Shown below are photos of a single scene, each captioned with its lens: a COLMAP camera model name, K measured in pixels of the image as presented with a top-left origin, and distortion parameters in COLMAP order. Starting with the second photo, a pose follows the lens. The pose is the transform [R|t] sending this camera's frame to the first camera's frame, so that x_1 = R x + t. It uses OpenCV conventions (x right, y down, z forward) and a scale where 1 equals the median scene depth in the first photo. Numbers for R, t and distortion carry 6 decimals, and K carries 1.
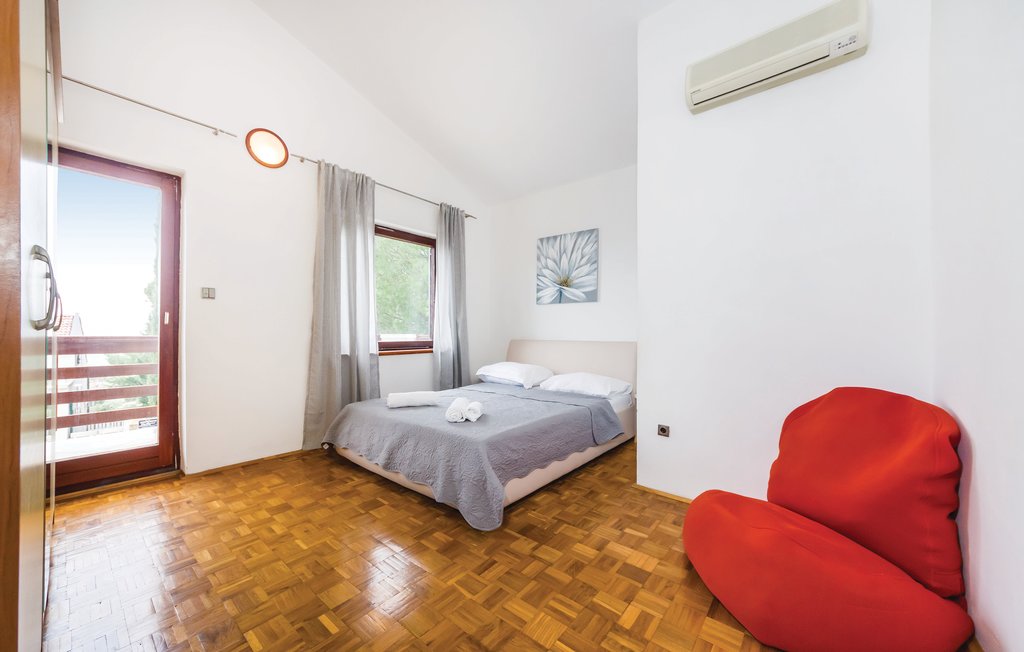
lens RADIAL K [[361.4, 0, 511.4], [0, 361.4, 334.8], [0, 0, 1]] dist [0.002529, -0.000009]
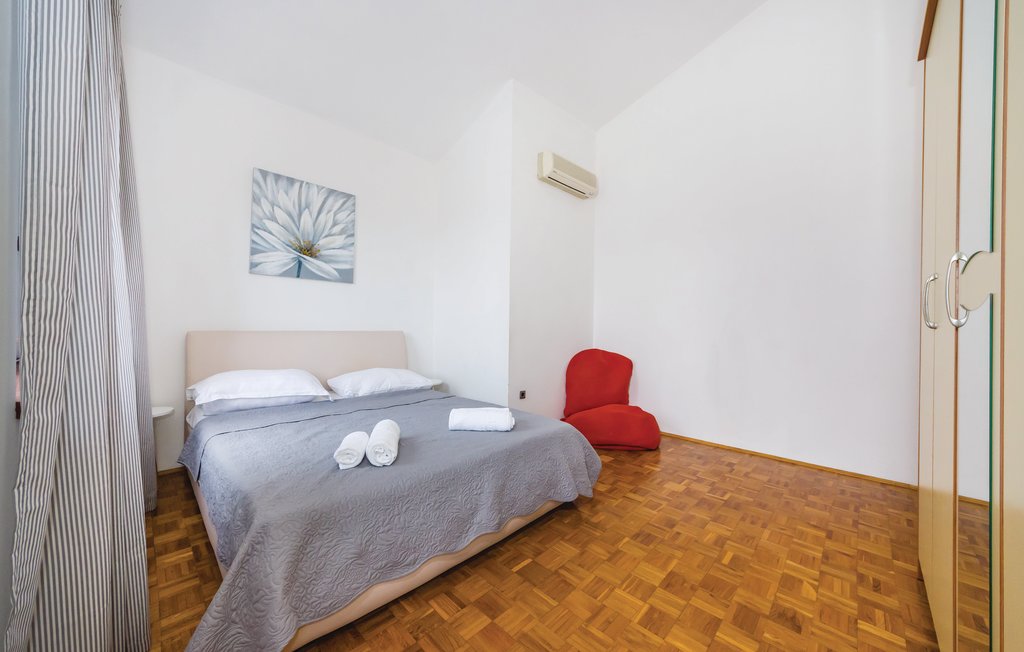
lens RADIAL K [[409.7, 0, 512.4], [0, 409.7, 322.7], [0, 0, 1]] dist [0.002791, 0.000036]
pose [[0.033426, 0.004564, 0.999431, -0.668268], [-0.008120, 0.999958, -0.004295, -0.000805], [-0.999408, -0.007971, 0.033462, 0.581939]]
